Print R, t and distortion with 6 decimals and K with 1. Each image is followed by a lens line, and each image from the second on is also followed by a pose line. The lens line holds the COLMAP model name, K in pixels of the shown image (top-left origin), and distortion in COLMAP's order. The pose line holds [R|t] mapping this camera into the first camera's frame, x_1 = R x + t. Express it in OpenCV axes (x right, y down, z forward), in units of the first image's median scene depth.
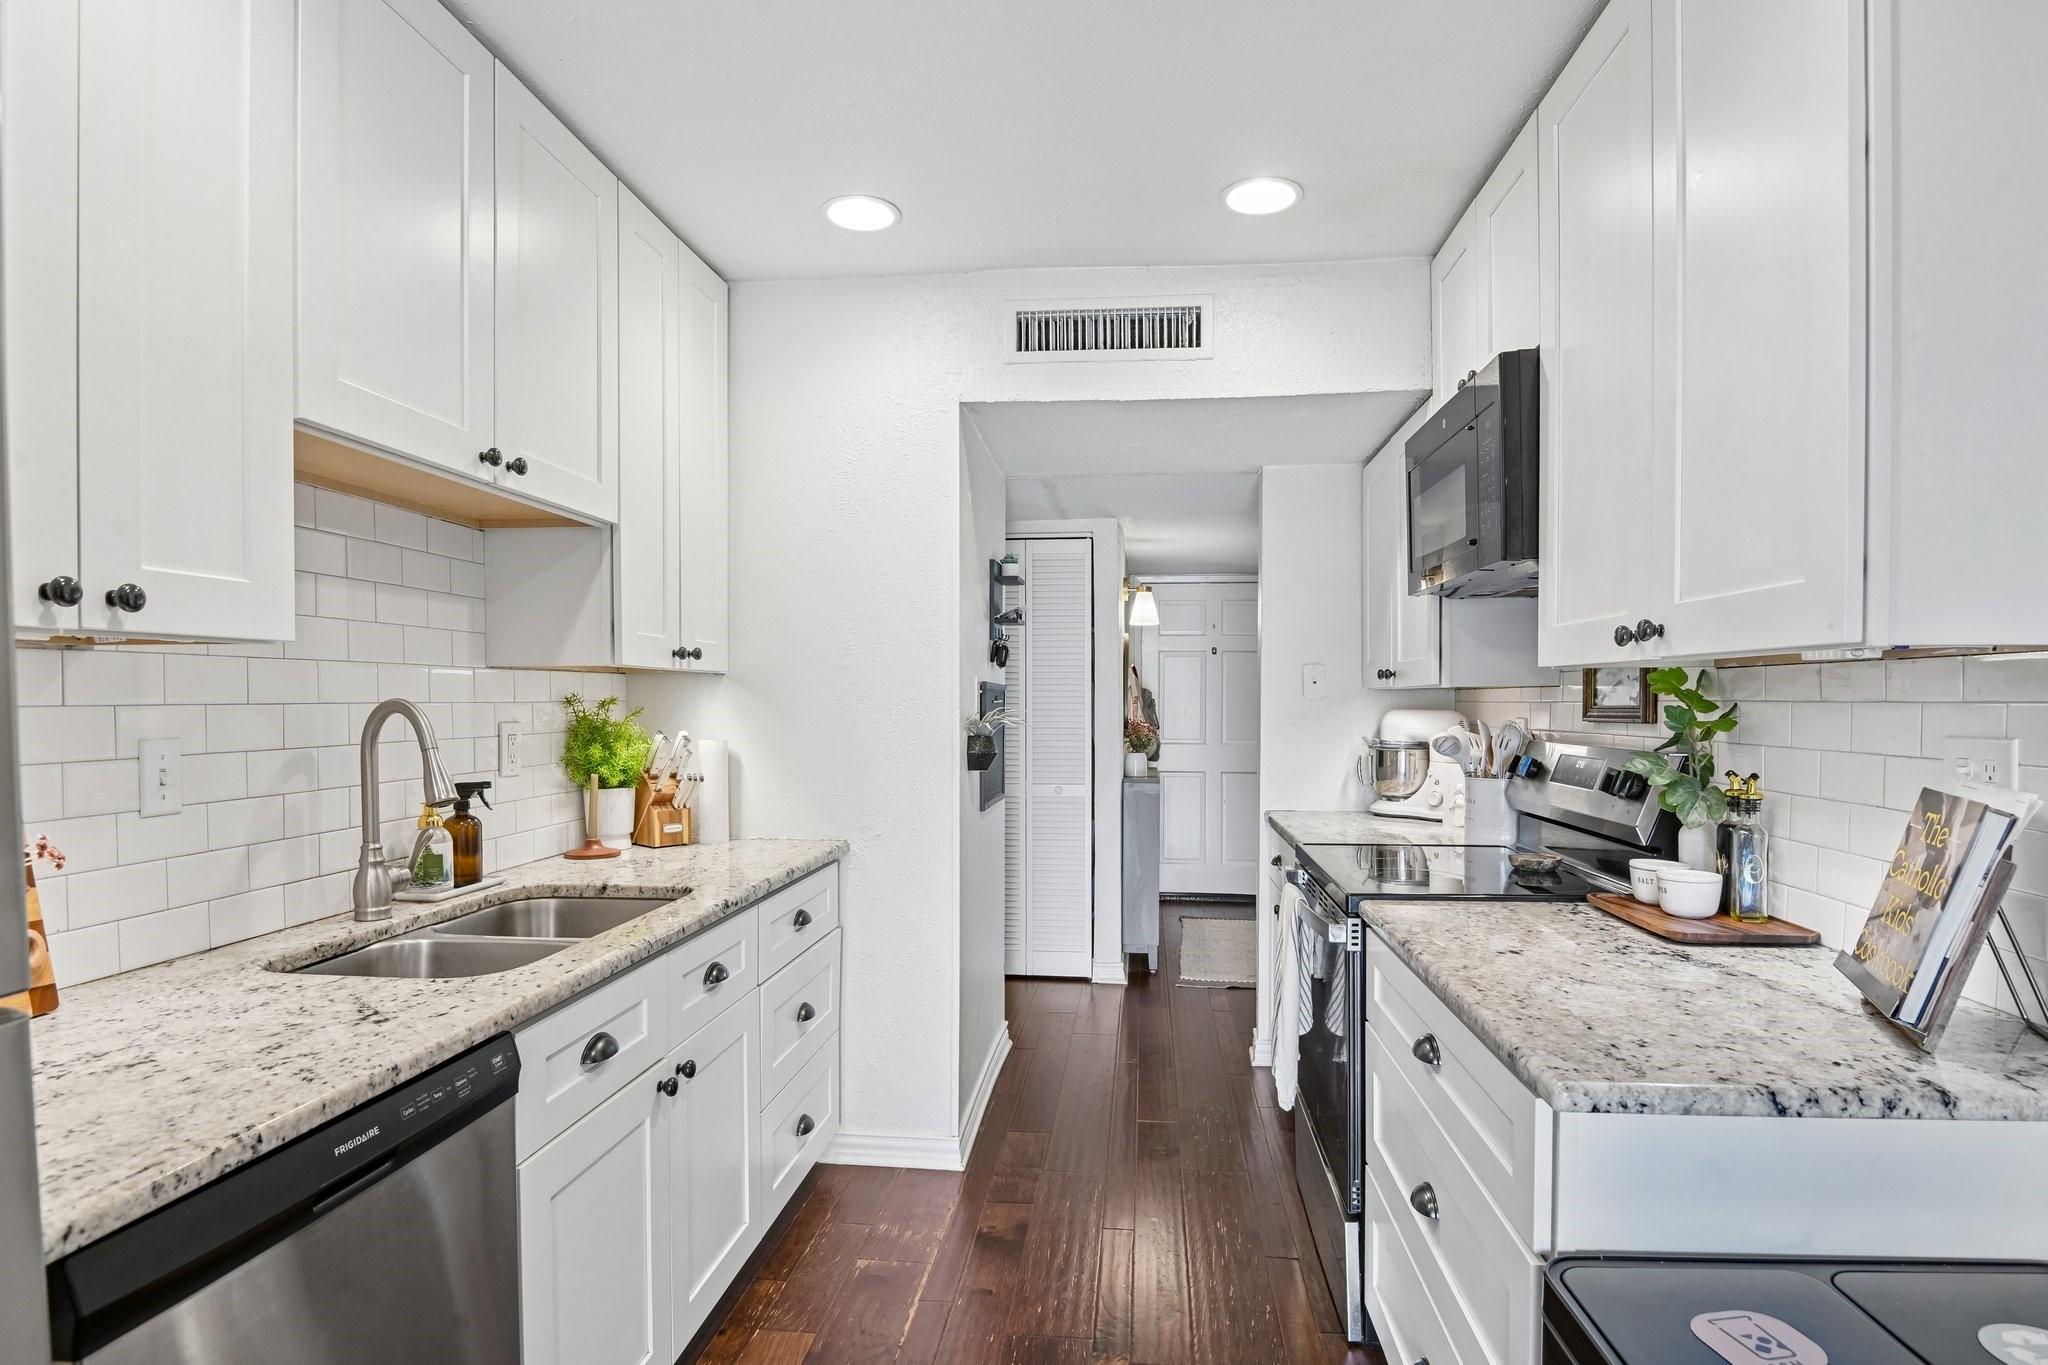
lens RADIAL K [[1086.5, 0, 1030.7], [0, 1086.5, 698.6], [0, 0, 1]] dist [0.003913, -0.000013]
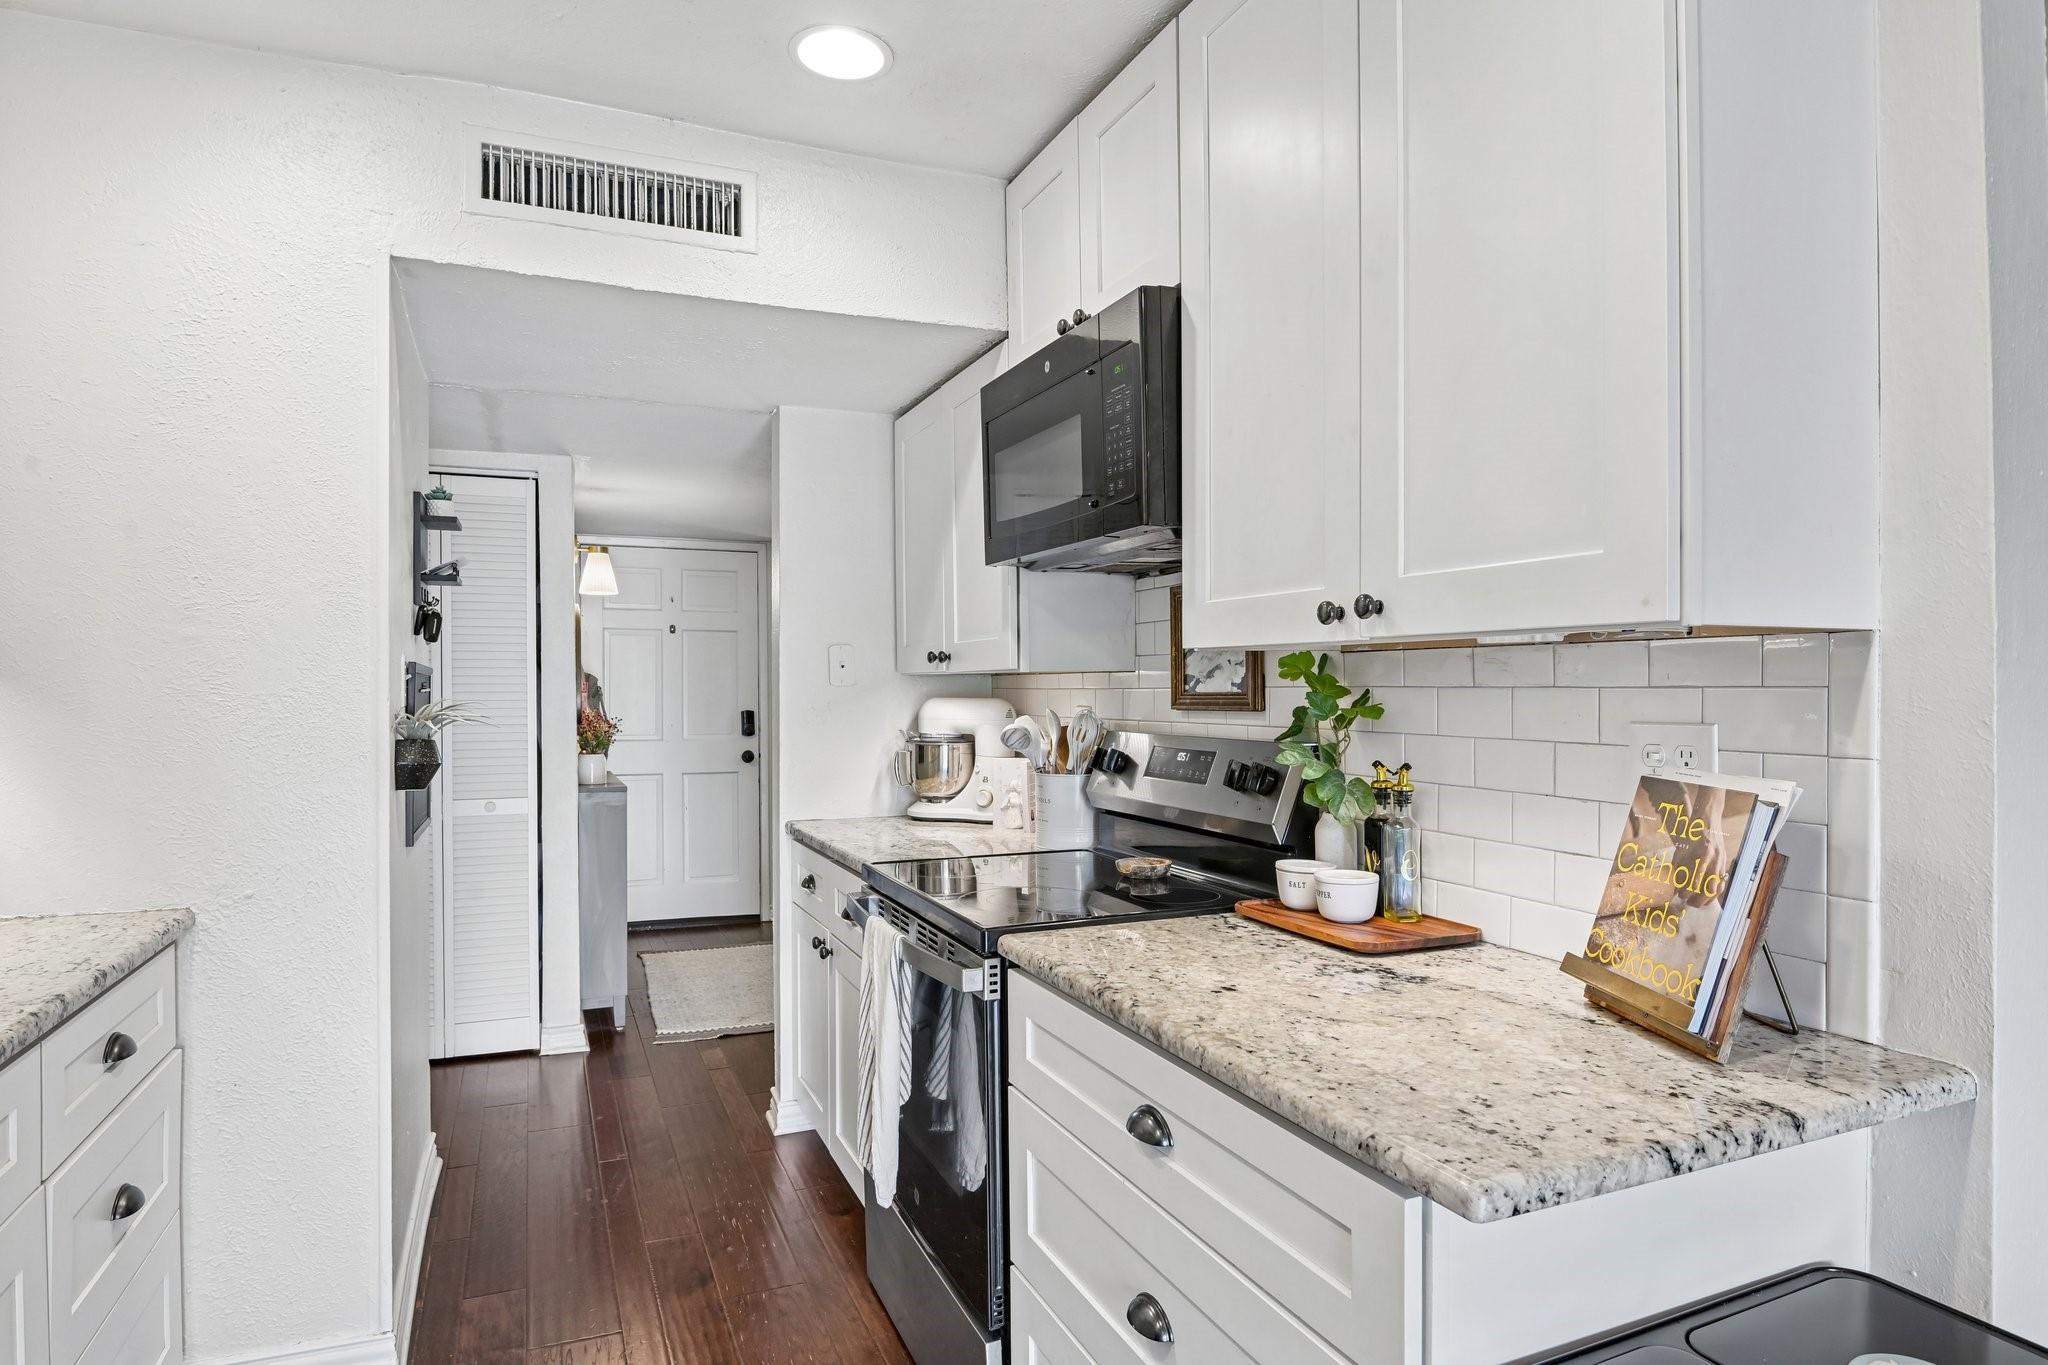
lens RADIAL K [[1187.0, 0, 1024.1], [0, 1187.0, 674.0], [0, 0, 1]] dist [0.005550, -0.014344]
pose [[0.878773, 0.002799, 0.477232, -0.085615], [0.002021, 0.999952, -0.009585, 0.000252], [-0.477236, 0.009388, 0.878725, 0.182701]]
